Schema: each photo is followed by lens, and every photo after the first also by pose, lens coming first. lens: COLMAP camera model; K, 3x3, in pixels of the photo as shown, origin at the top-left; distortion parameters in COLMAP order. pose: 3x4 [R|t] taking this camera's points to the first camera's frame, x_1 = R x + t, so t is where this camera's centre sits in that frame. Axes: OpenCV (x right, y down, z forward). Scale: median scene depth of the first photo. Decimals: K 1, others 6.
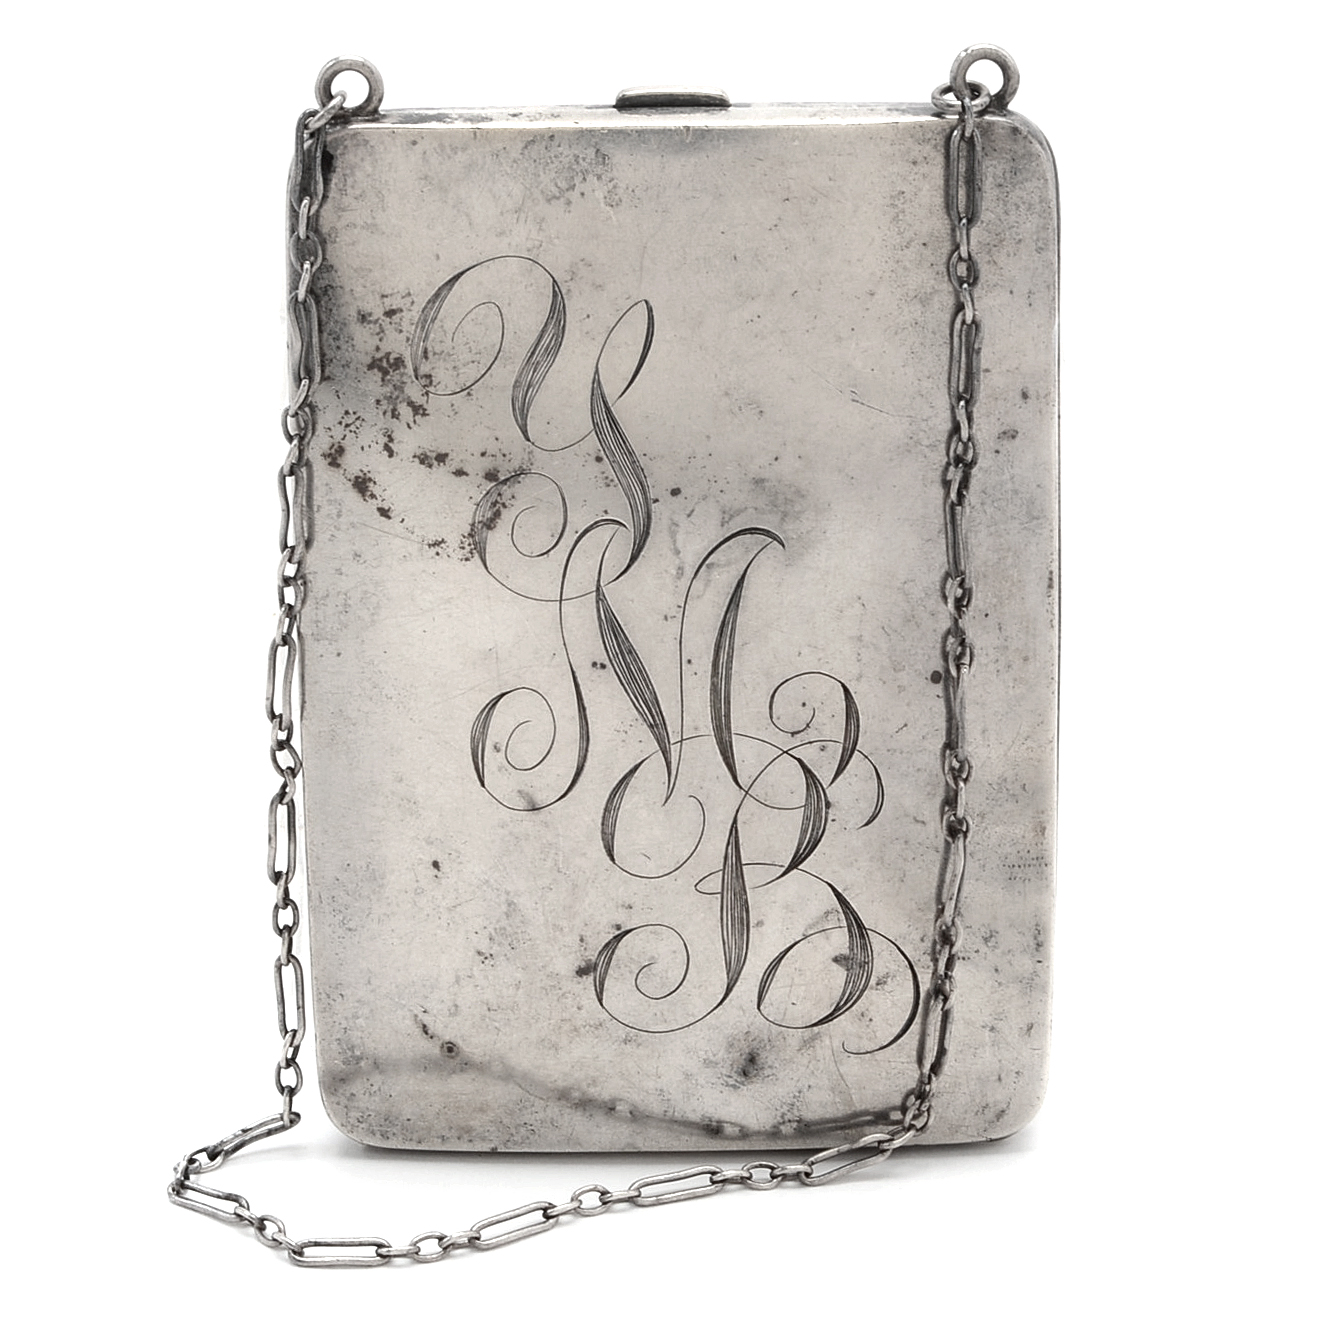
lens RADIAL K [[6249.7, 0, 664.5], [0, 6249.7, 658.4], [0, 0, 1]] dist [-0.054427, 0.000000]
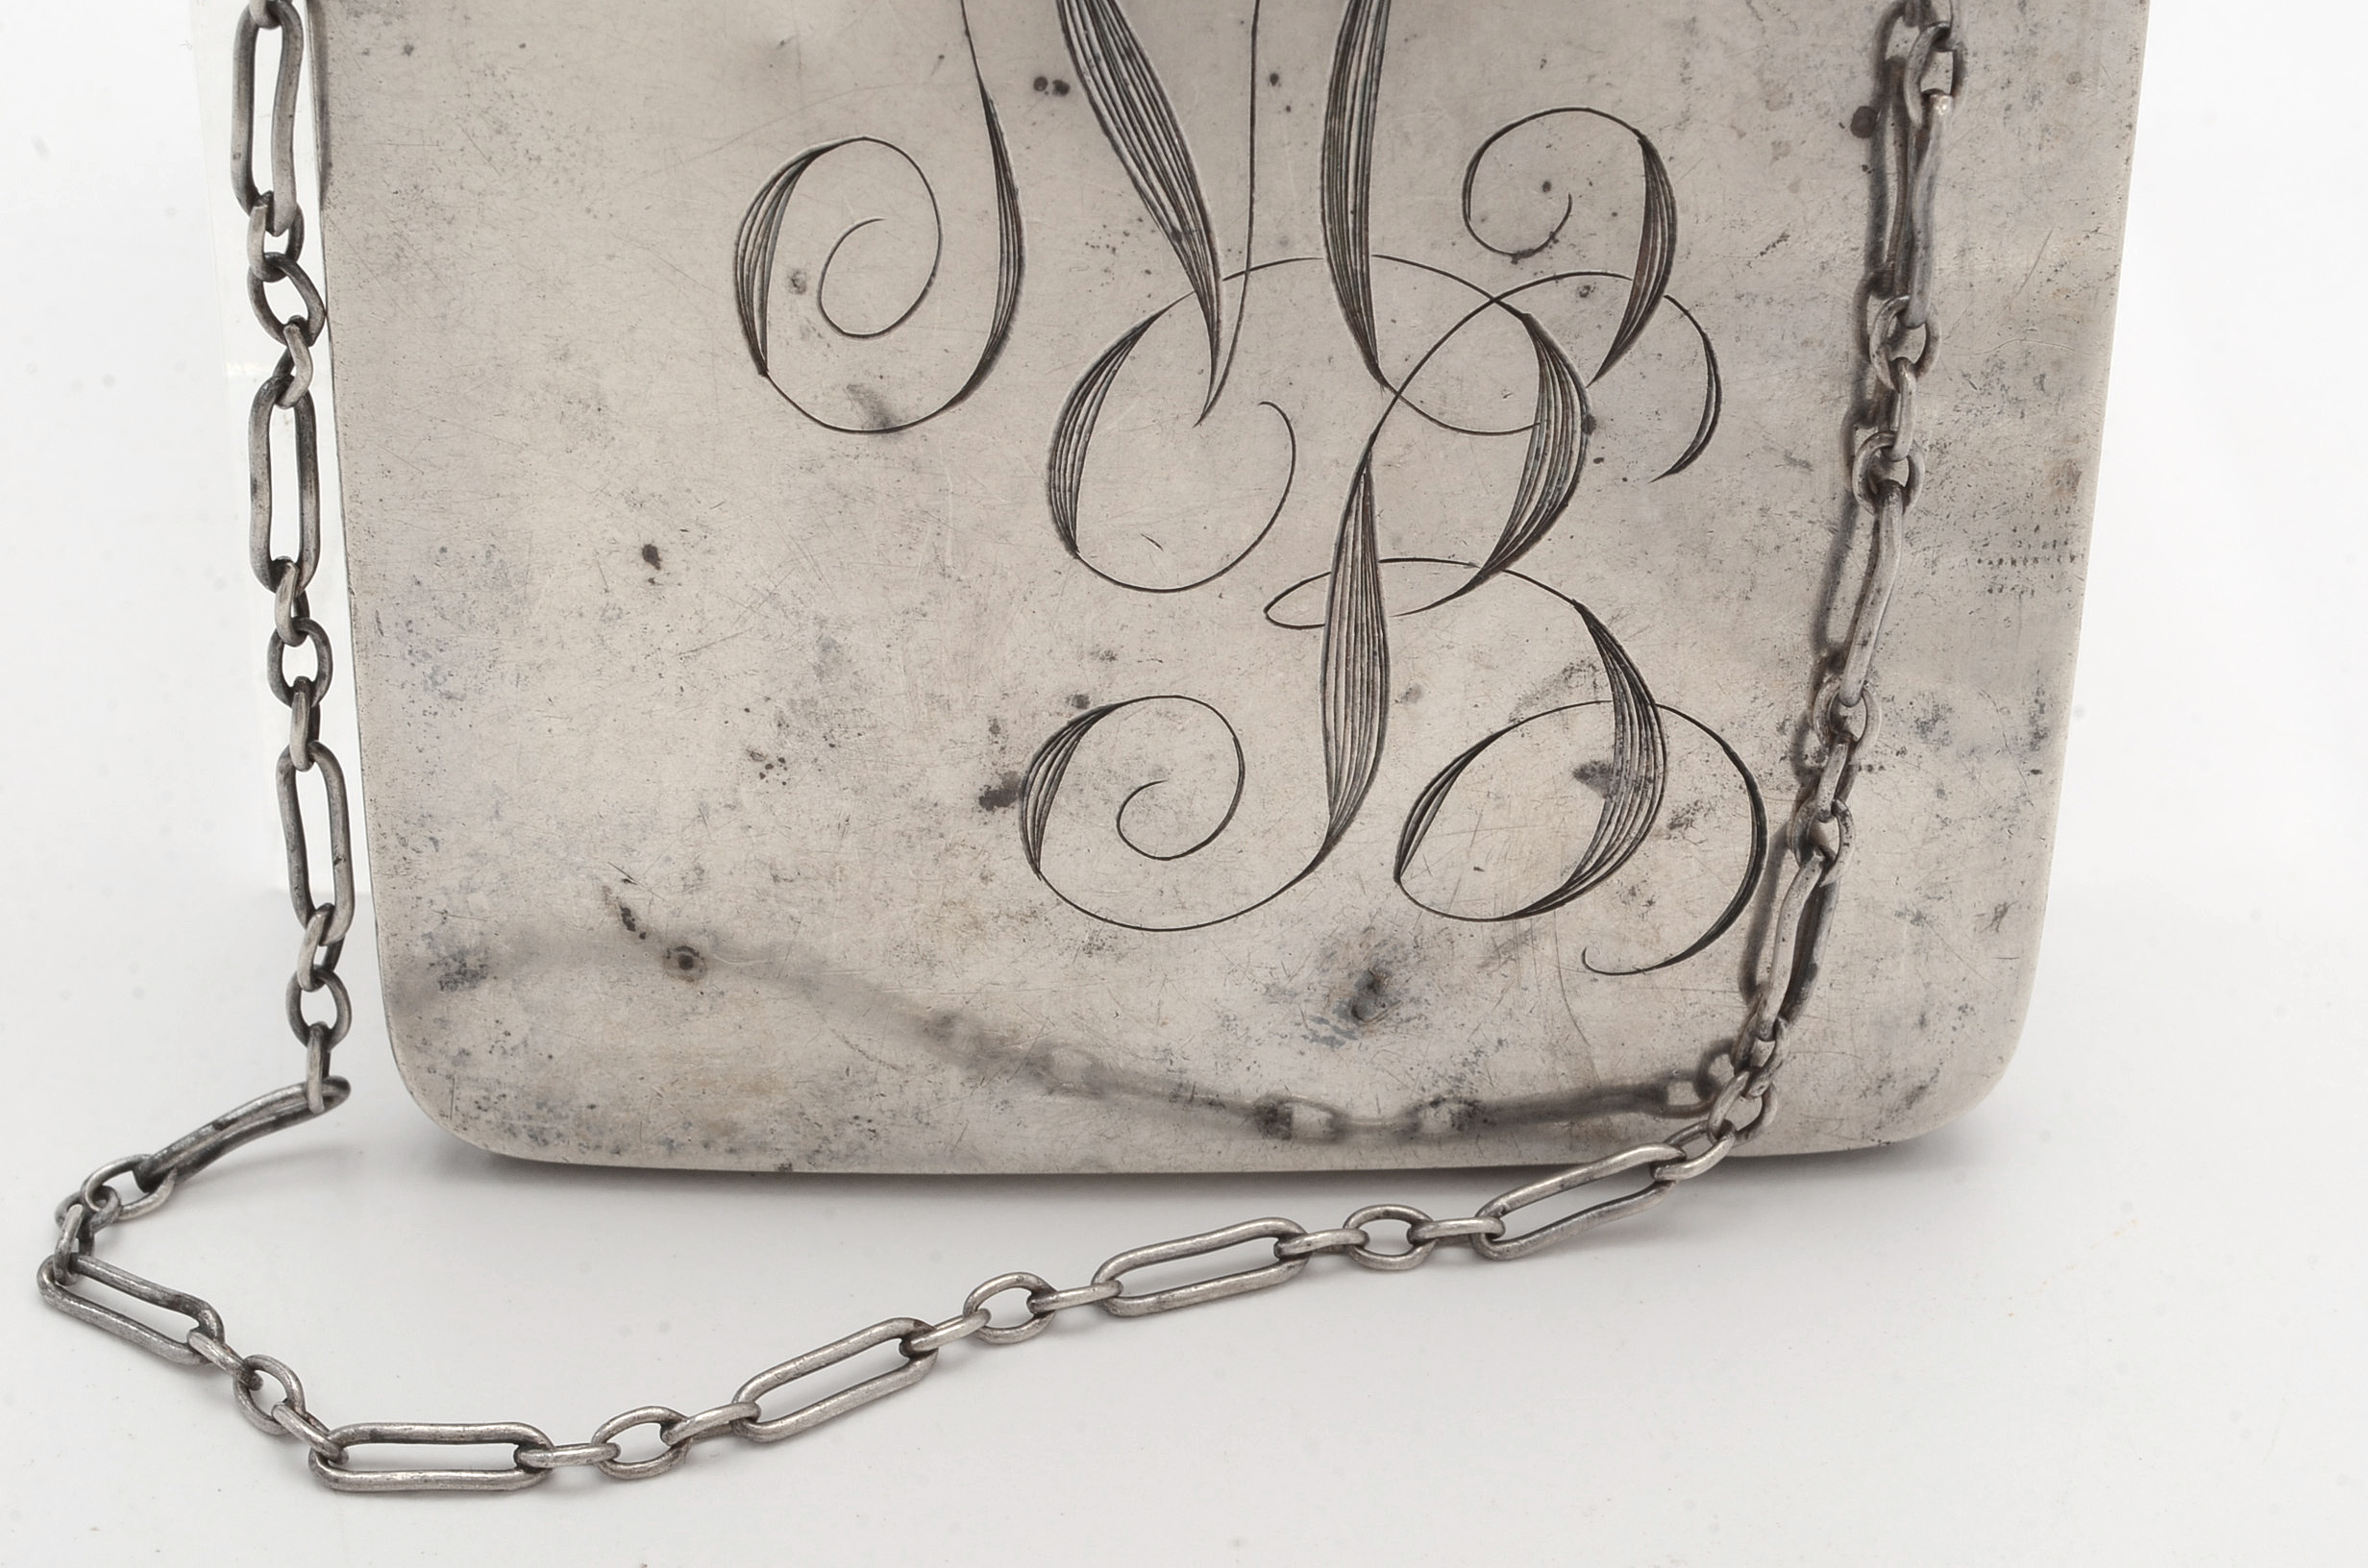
lens RADIAL K [[5425.6, 0, 1183.2], [0, 5425.6, 913.0], [0, 0, 1]] dist [0.003170, 0.000000]
pose [[0.998109, 0.001113, 0.061452, -0.023518], [-0.011985, 0.984169, 0.176825, -0.008444], [-0.060282, -0.177227, 0.982322, 0.642411]]
